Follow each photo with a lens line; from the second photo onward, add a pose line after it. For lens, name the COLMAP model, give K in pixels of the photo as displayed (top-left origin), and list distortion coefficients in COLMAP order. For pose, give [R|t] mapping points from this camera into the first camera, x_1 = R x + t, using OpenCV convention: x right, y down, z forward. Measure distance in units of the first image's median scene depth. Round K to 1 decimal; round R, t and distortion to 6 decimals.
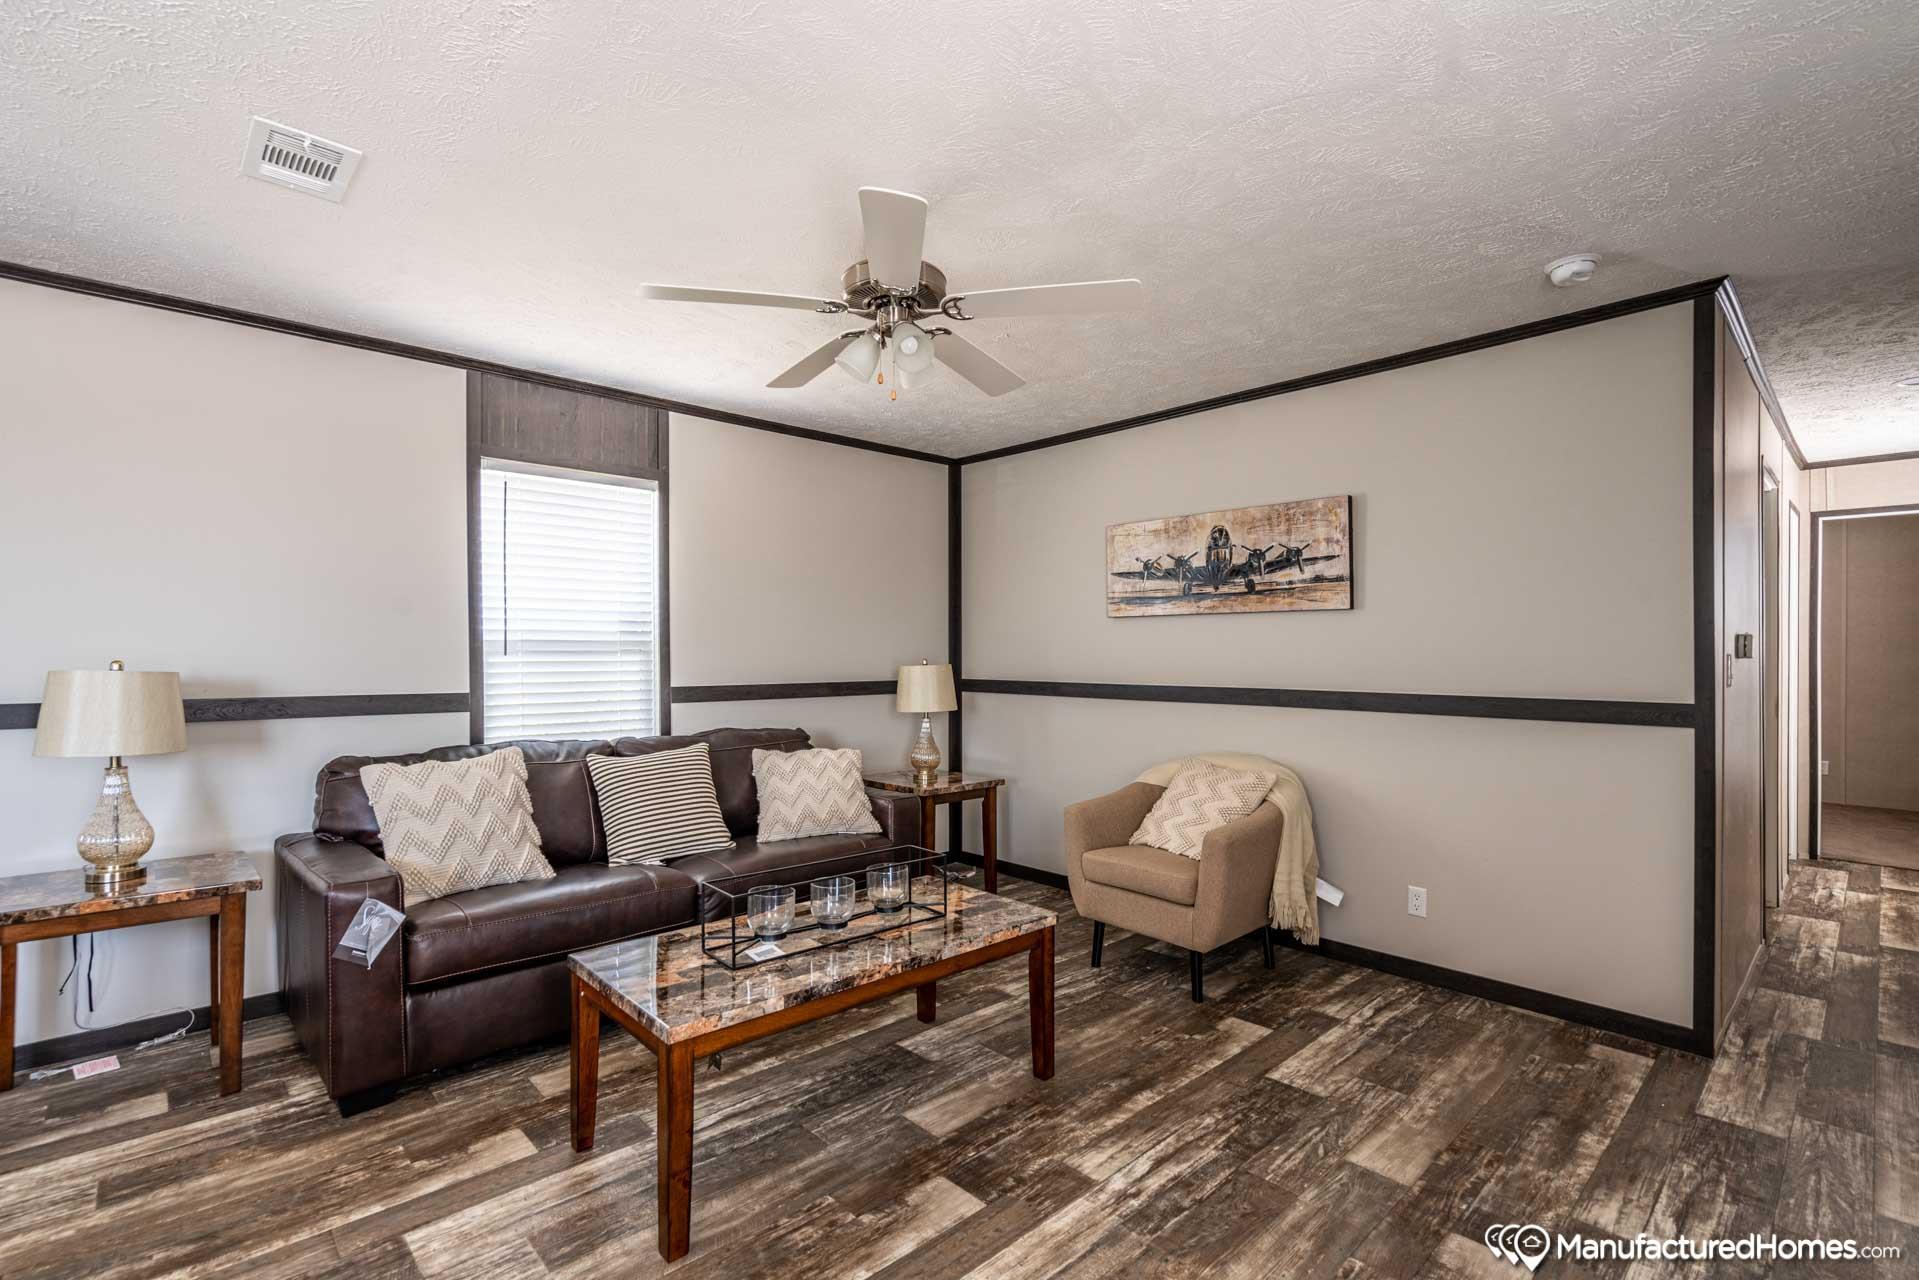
lens RADIAL K [[876.3, 0, 954.4], [0, 876.3, 650.1], [0, 0, 1]] dist [-0.000122, 0.000682]
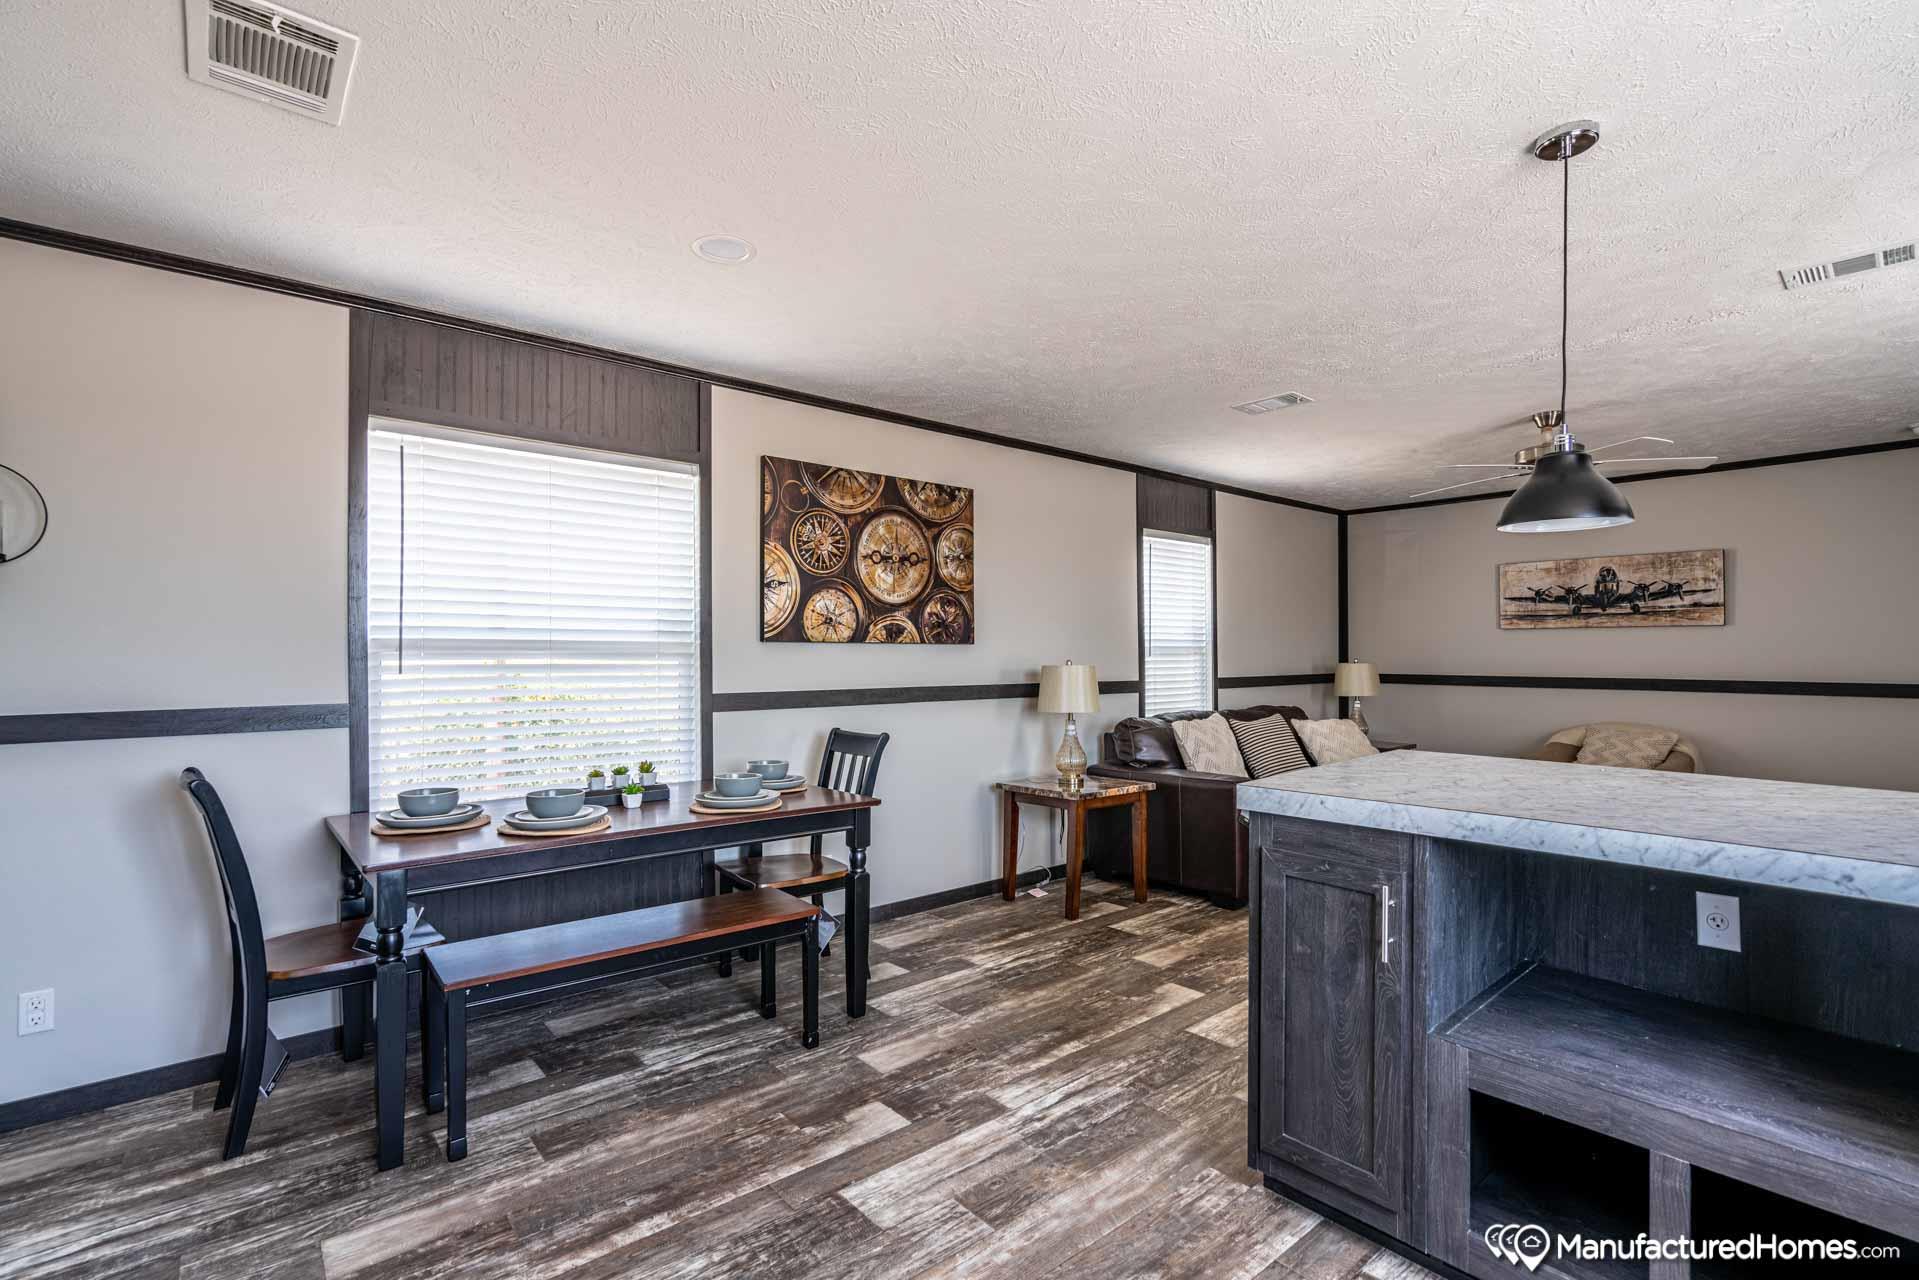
lens RADIAL K [[876.3, 0, 954.4], [0, 876.3, 650.1], [0, 0, 1]] dist [-0.000122, 0.000682]
pose [[0.998913, -0.000631, -0.046616, -0.710560], [0.000614, 1.000000, -0.000378, -0.004013], [0.046616, 0.000349, 0.998913, -0.501240]]
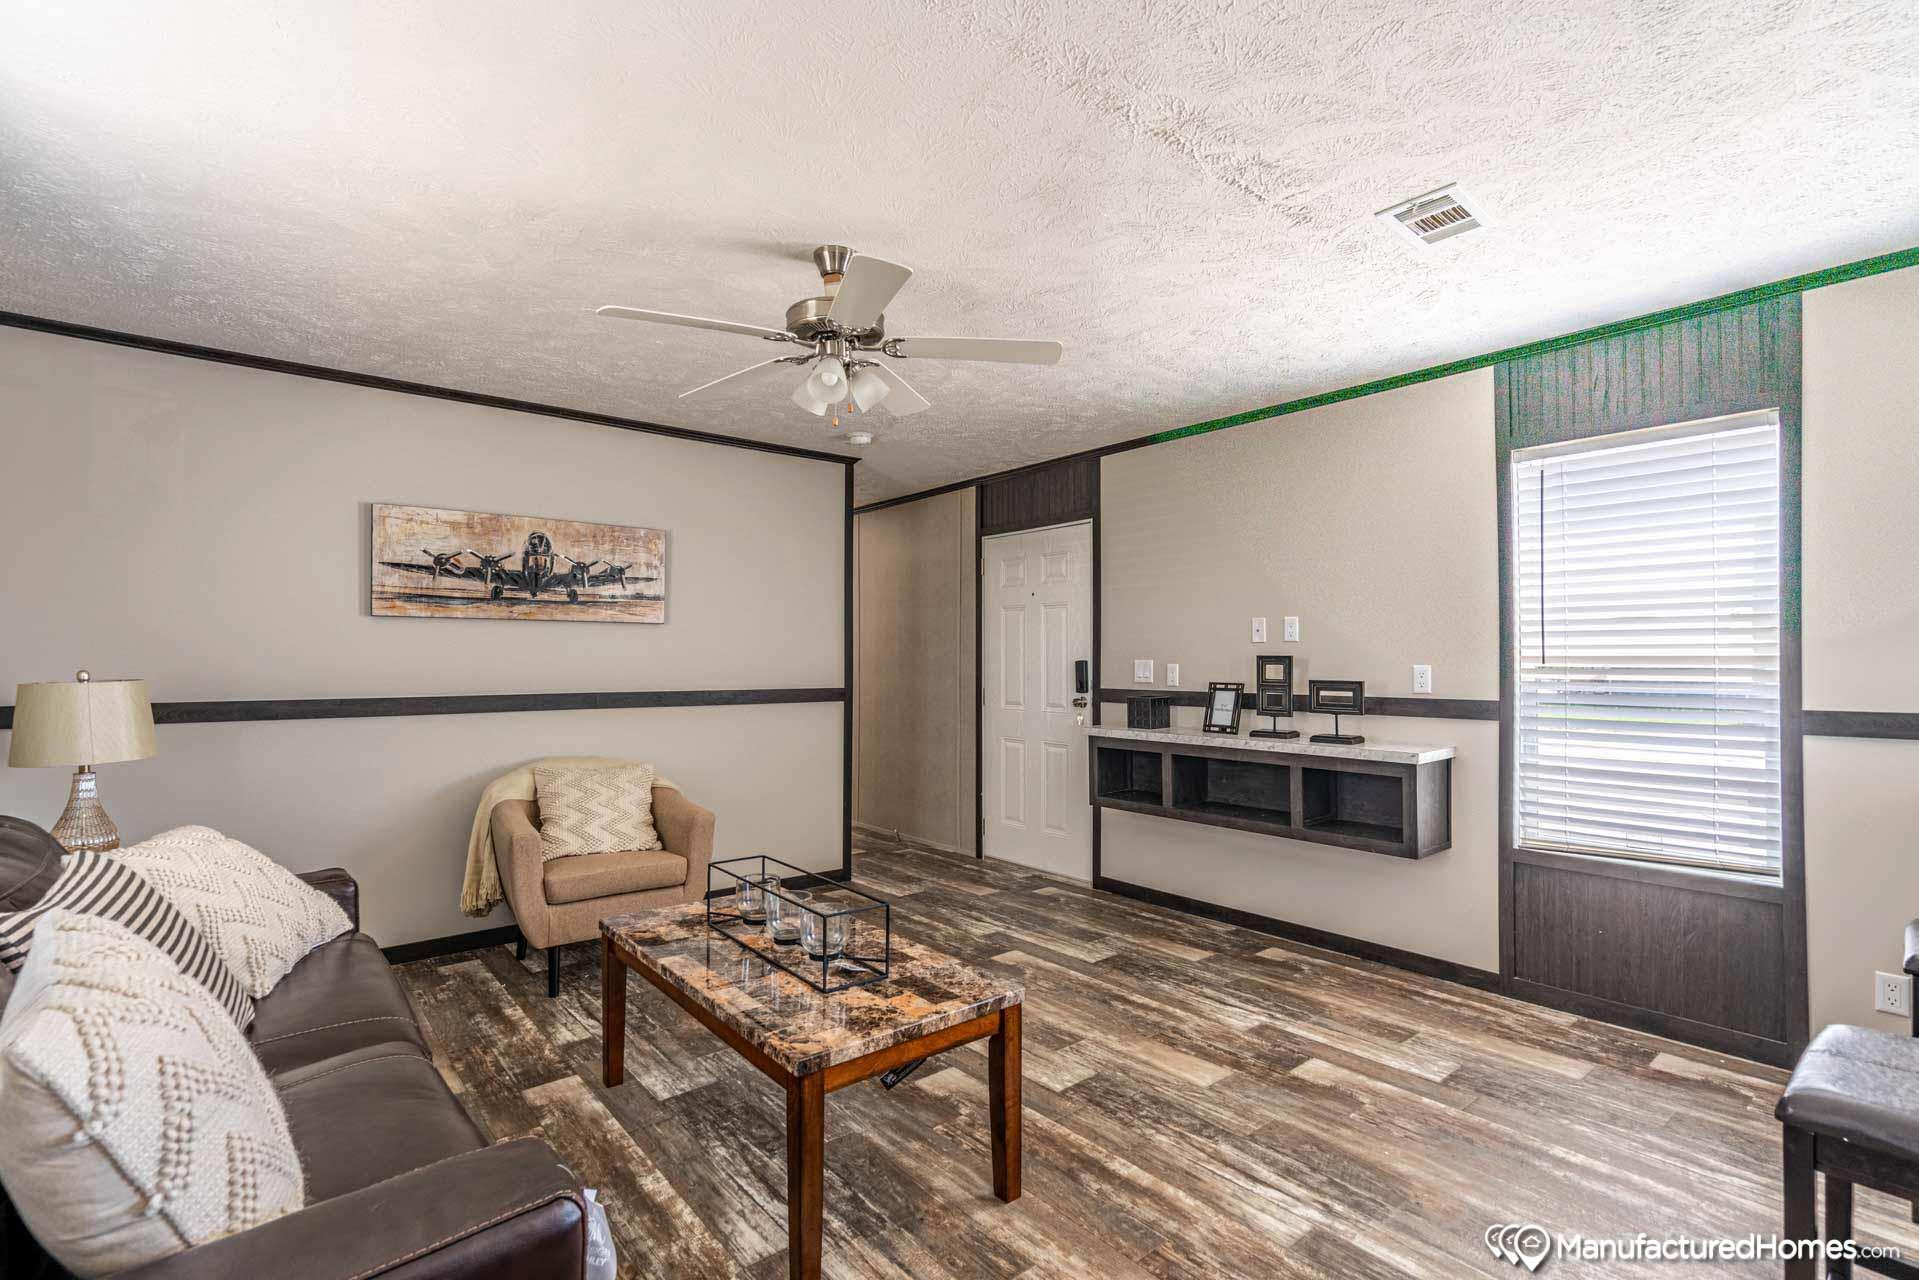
lens RADIAL K [[891.2, 0, 959.5], [0, 891.2, 640.0], [0, 0, 1]] dist [0.006007, -0.000357]
pose [[0.061059, 0.022155, 0.997888, -0.684670], [-0.002581, 0.999754, -0.022038, 0.002274], [-0.998131, -0.001230, 0.061101, 0.457295]]
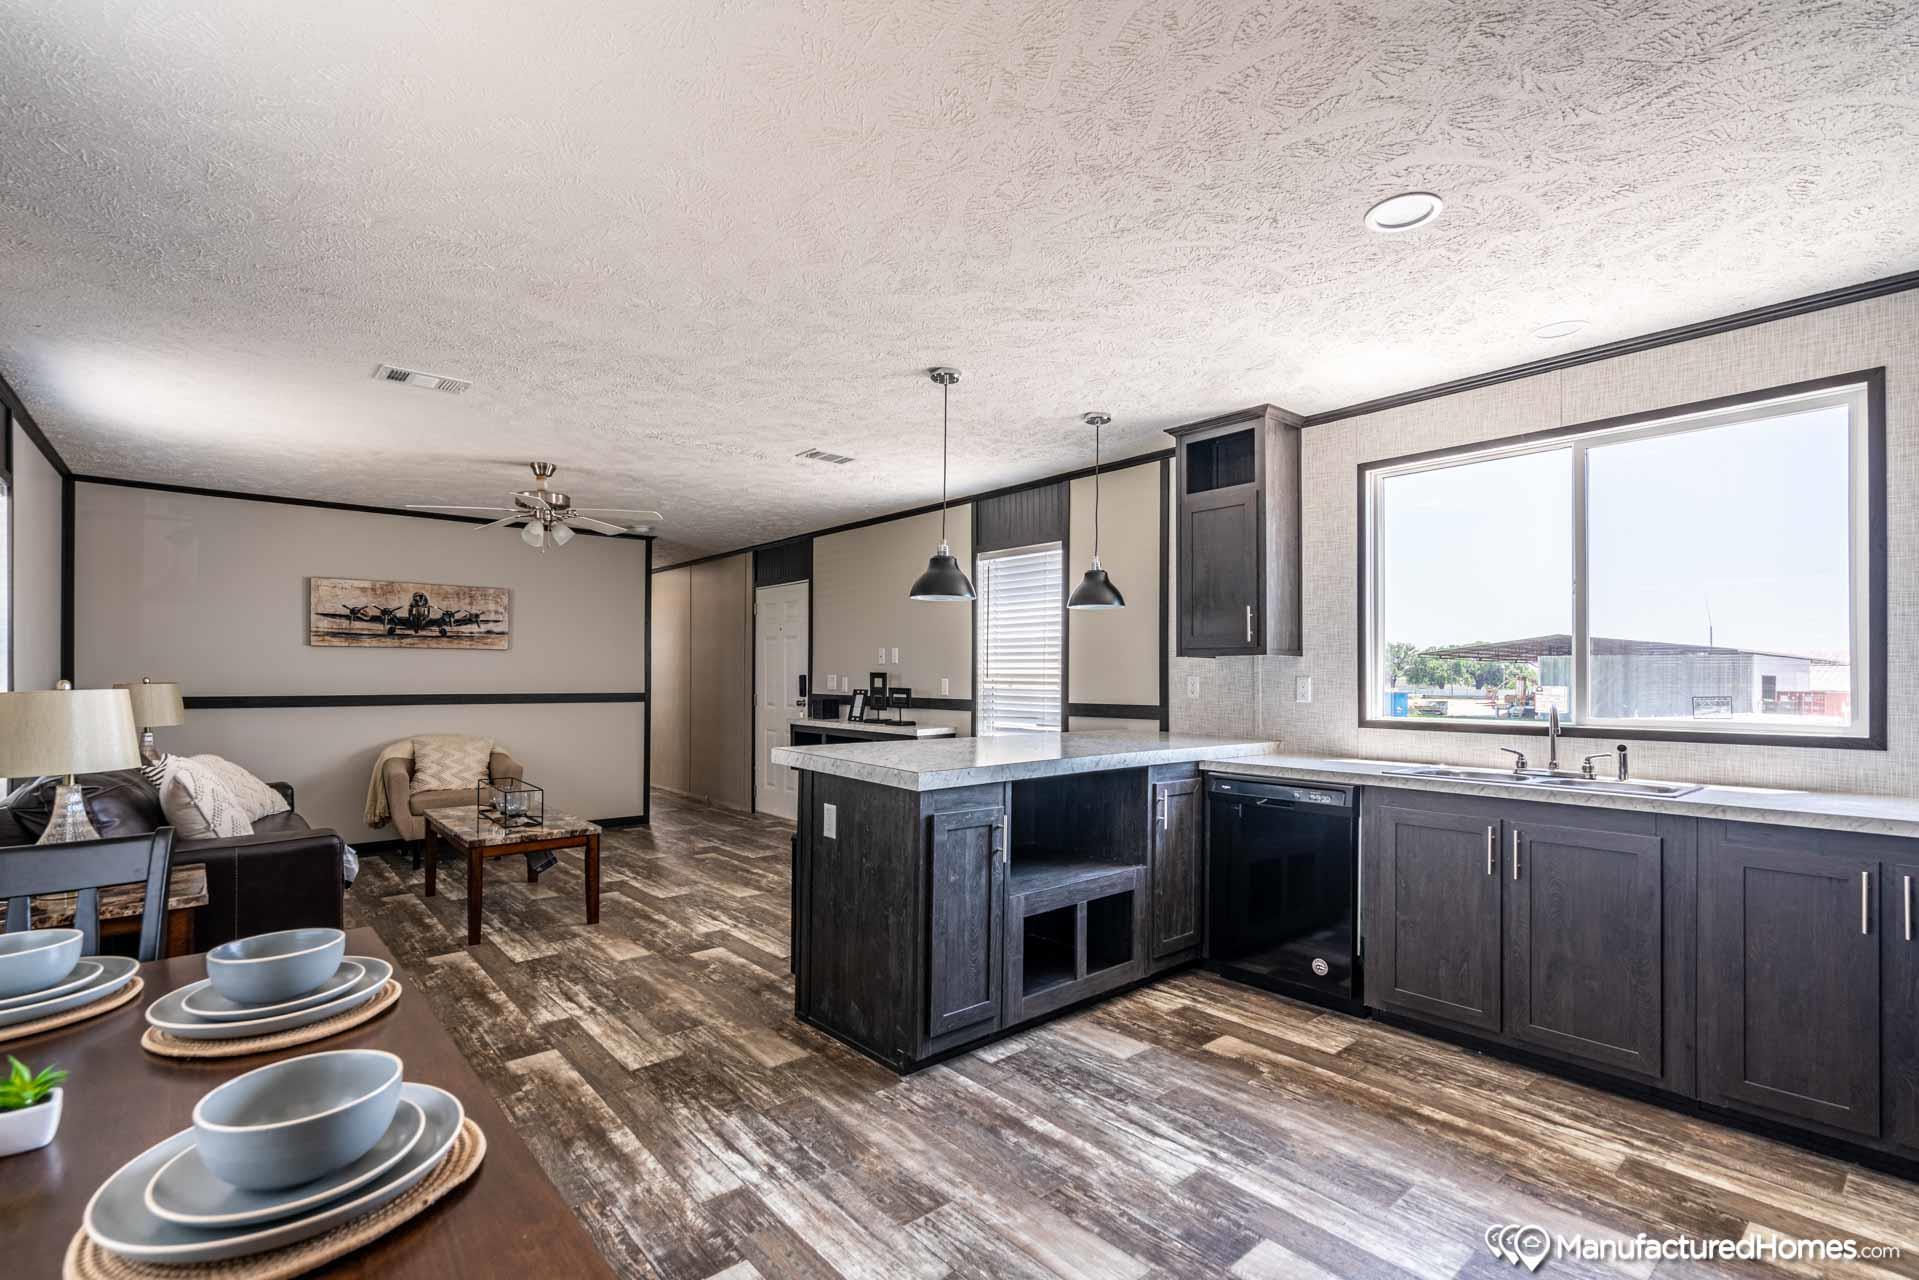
lens RADIAL K [[866.5, 0, 958.7], [0, 866.5, 686.6], [0, 0, 1]] dist [-0.003507, -0.000029]
pose [[0.044636, -0.013680, 0.998910, -1.220795], [-0.007361, 0.999875, 0.014022, -0.001116], [-0.998976, -0.007978, 0.044530, -0.046152]]
